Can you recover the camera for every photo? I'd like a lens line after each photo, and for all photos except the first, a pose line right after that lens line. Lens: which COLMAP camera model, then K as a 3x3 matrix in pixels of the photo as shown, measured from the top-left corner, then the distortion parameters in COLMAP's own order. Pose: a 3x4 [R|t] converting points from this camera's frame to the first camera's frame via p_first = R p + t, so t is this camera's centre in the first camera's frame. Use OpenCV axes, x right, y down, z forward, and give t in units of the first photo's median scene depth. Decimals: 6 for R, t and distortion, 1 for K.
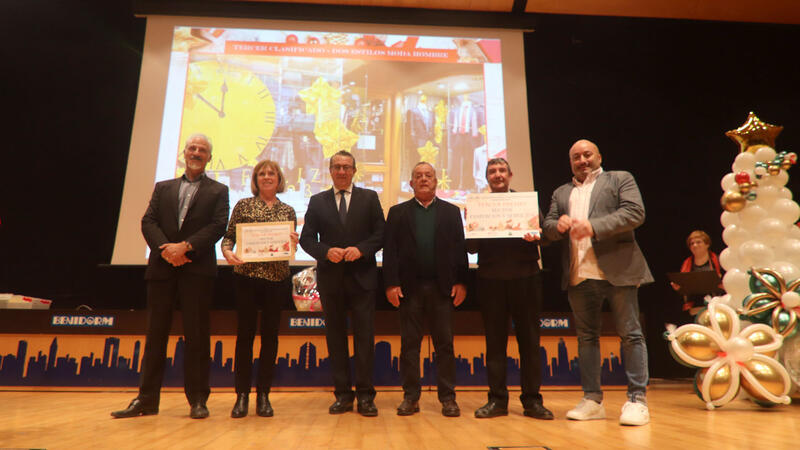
lens RADIAL K [[537.8, 0, 390.9], [0, 537.8, 211.5], [0, 0, 1]] dist [-0.002086, -0.005376]
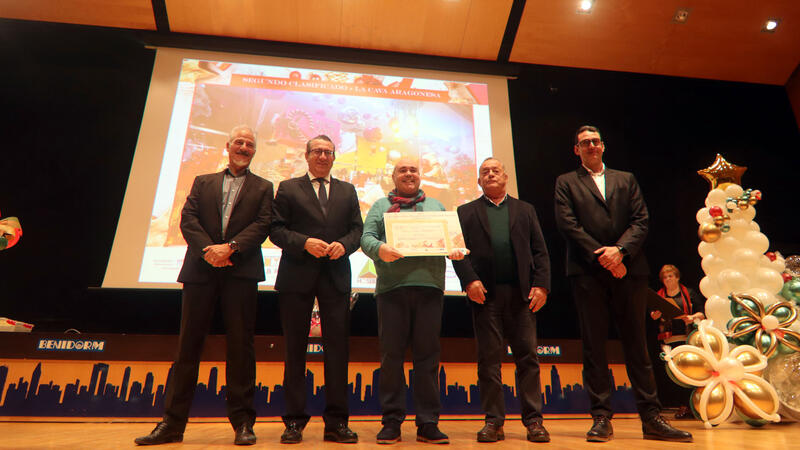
lens RADIAL K [[528.5, 0, 399.7], [0, 528.5, 170.6], [0, 0, 1]] dist [0.002682, -0.009900]
pose [[0.996390, 0.031069, 0.078999, -0.085900], [-0.018949, 0.988539, -0.149774, 0.030150], [-0.082747, 0.147736, 0.985559, -0.034245]]
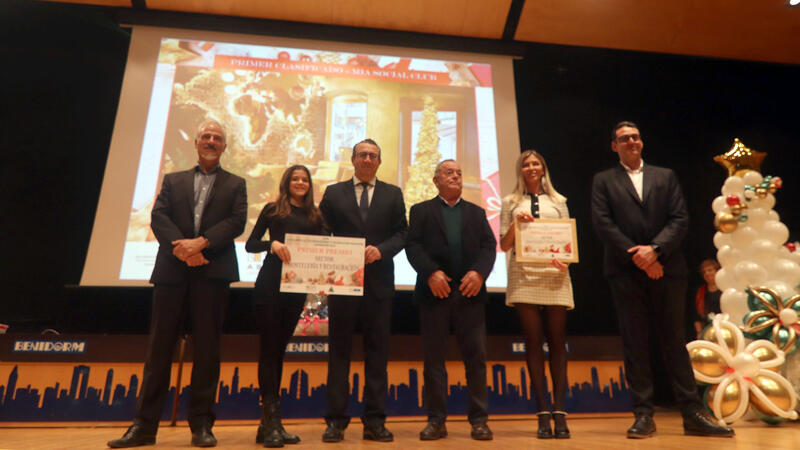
lens RADIAL K [[567.3, 0, 402.7], [0, 567.3, 178.5], [0, 0, 1]] dist [-0.006646, -0.000470]
pose [[0.995490, 0.022376, 0.092185, -0.090862], [-0.011769, 0.993406, -0.114042, 0.029036], [-0.094129, 0.112443, 0.989190, -0.036206]]
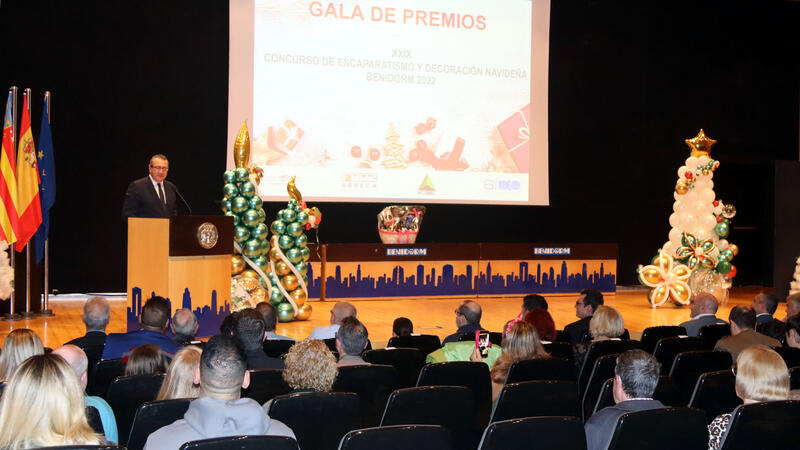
lens RADIAL K [[1270.9, 0, 399.9], [0, 1270.9, 190.6], [0, 0, 1]] dist [-0.030896, -0.033408]
pose [[0.945029, 0.012541, 0.326746, -1.483976], [-0.096093, 0.965792, 0.240855, -0.884221], [-0.312548, -0.259013, 0.913907, -2.339787]]
